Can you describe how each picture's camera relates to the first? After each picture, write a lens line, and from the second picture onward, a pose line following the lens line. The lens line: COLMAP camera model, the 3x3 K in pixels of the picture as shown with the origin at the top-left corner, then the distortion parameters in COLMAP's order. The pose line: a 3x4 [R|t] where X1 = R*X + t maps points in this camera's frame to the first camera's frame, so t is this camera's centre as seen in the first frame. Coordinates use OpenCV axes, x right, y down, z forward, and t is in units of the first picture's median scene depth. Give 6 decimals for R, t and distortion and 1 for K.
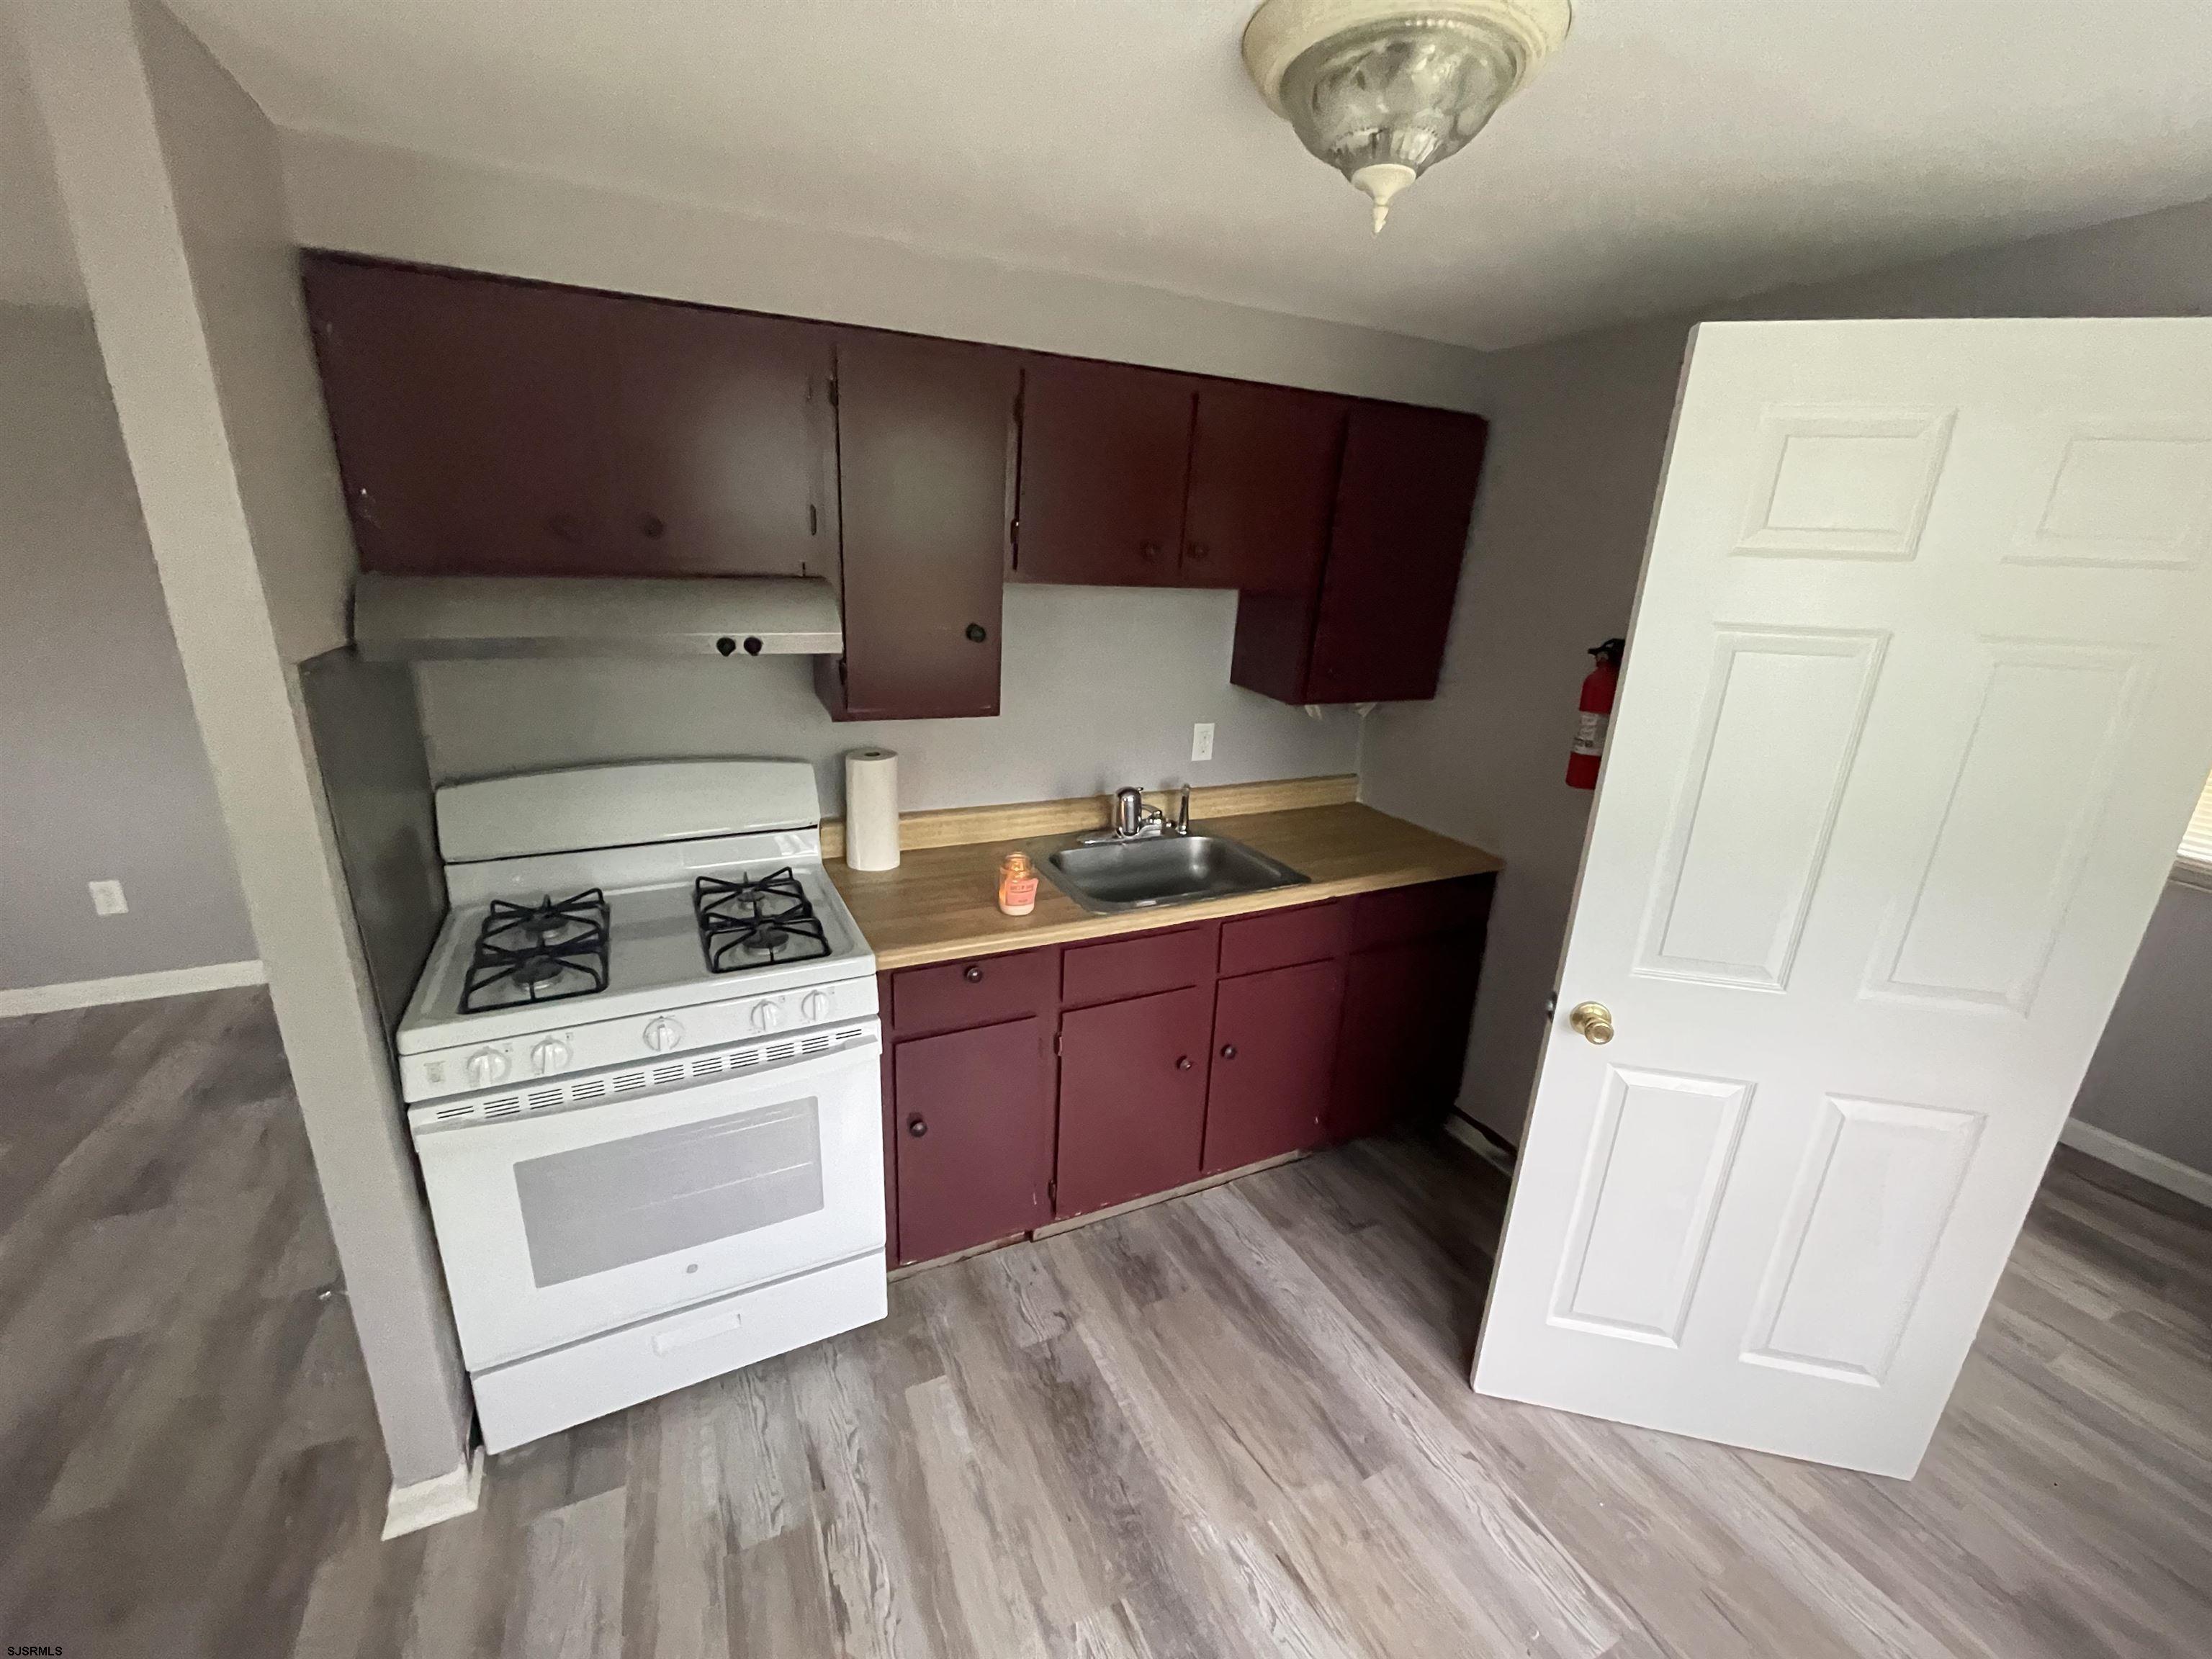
lens RADIAL K [[902.6, 0, 1065.2], [0, 902.6, 823.1], [0, 0, 1]] dist [-0.001763, 0.000606]
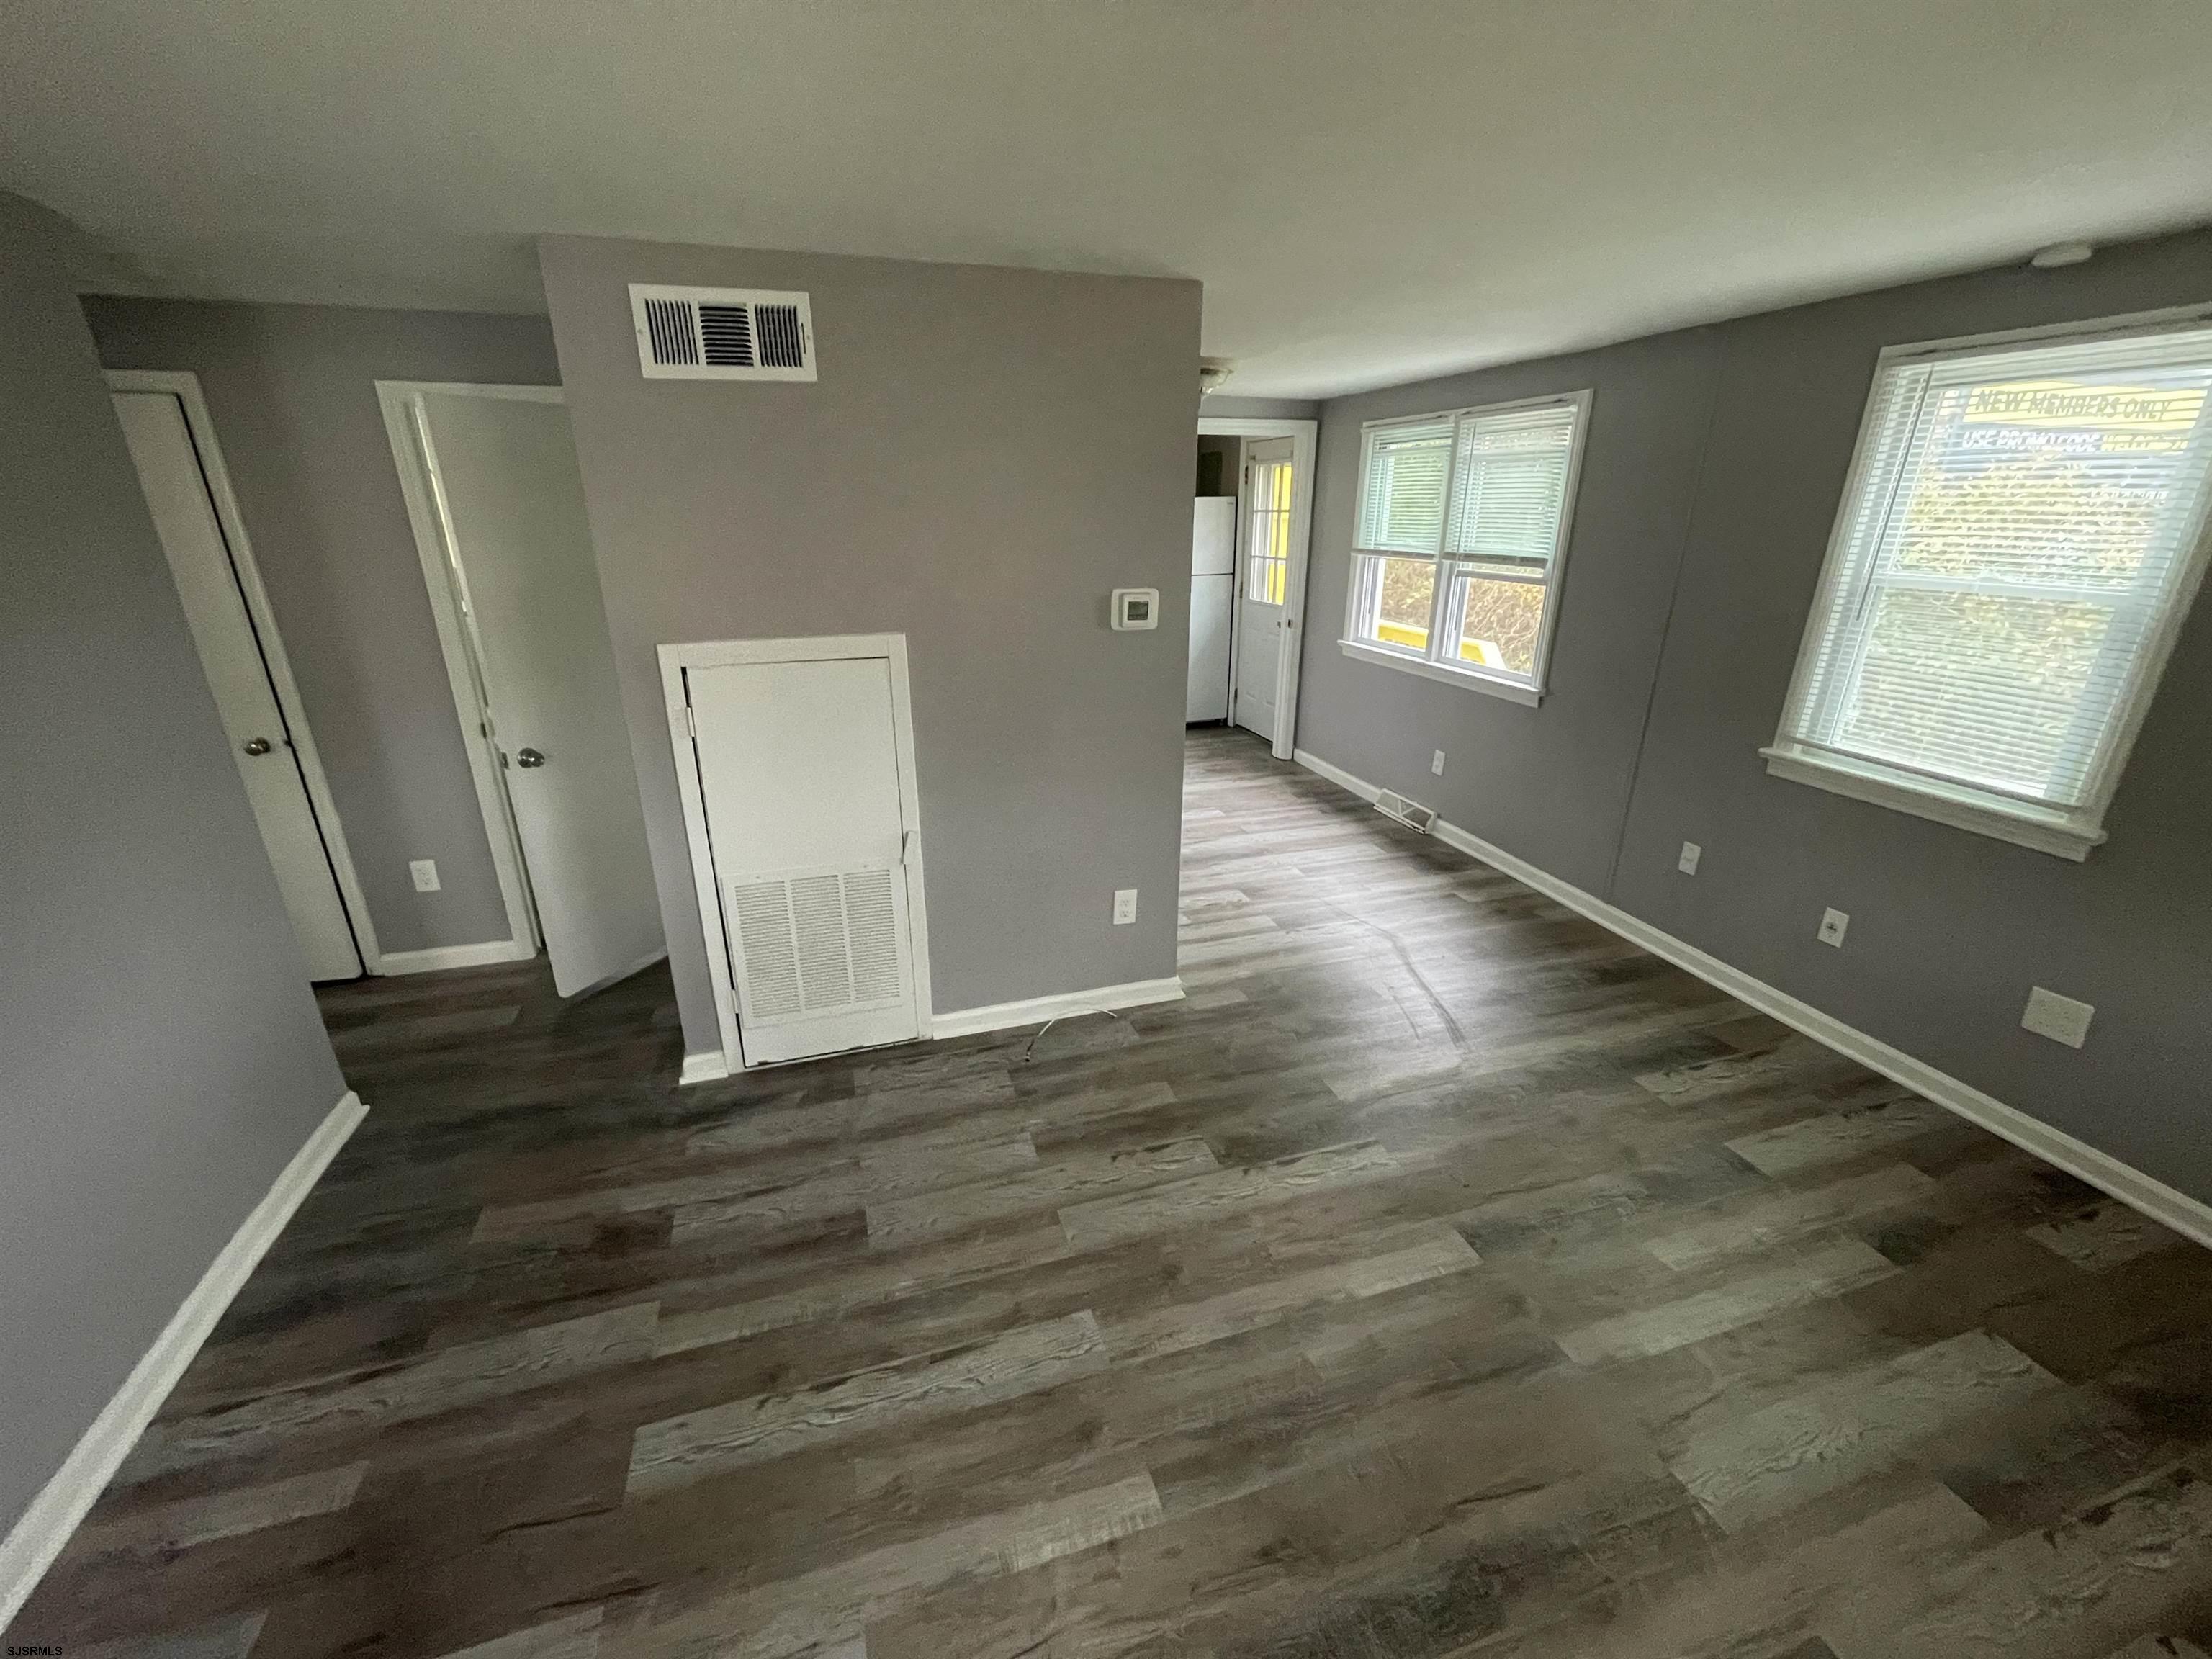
lens RADIAL K [[902.6, 0, 1101.2], [0, 902.6, 826.5], [0, 0, 1]] dist [-0.001763, 0.000606]
pose [[0.140434, -0.376073, 0.915886, -2.009908], [0.296642, 0.898539, 0.323466, -0.231442], [-0.944607, 0.226265, 0.237744, 0.482714]]
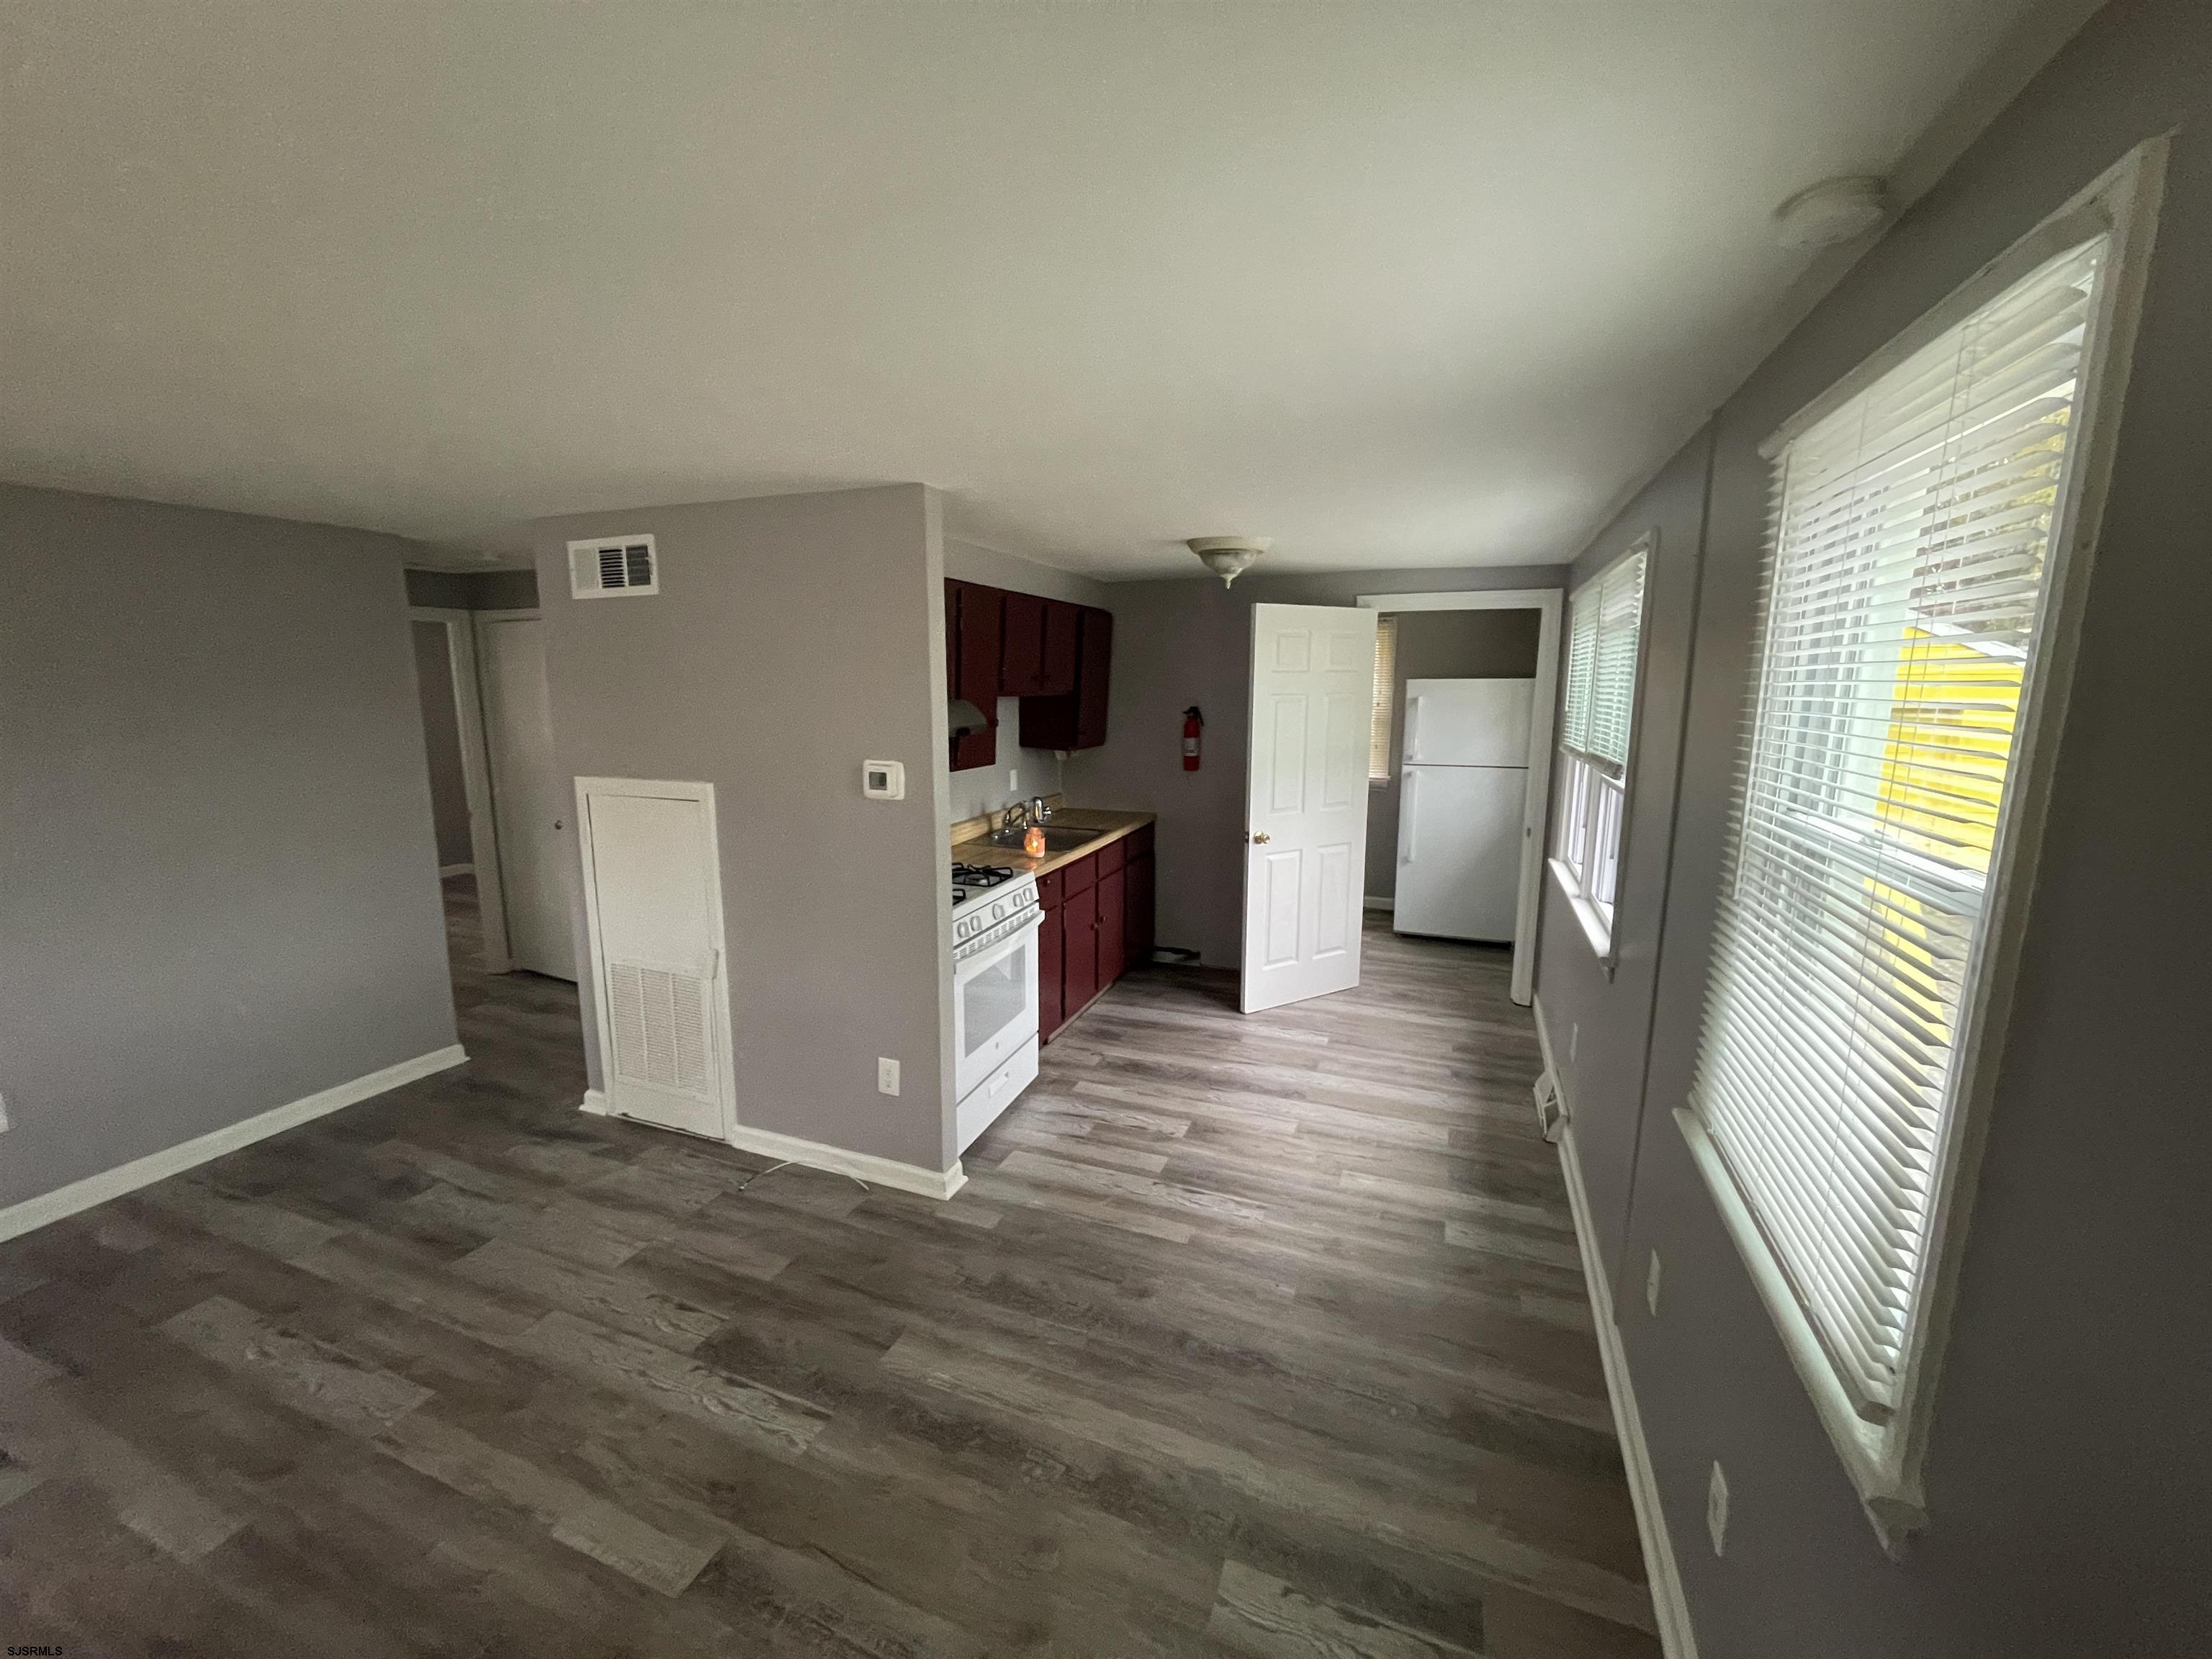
lens RADIAL K [[902.6, 0, 1074.3], [0, 902.6, 819.4], [0, 0, 1]] dist [-0.001763, 0.000606]
pose [[0.738079, -0.141614, 0.659686, -1.337855], [0.223641, 0.973801, -0.041172, 0.122920], [-0.636573, 0.177922, 0.750413, -0.577285]]
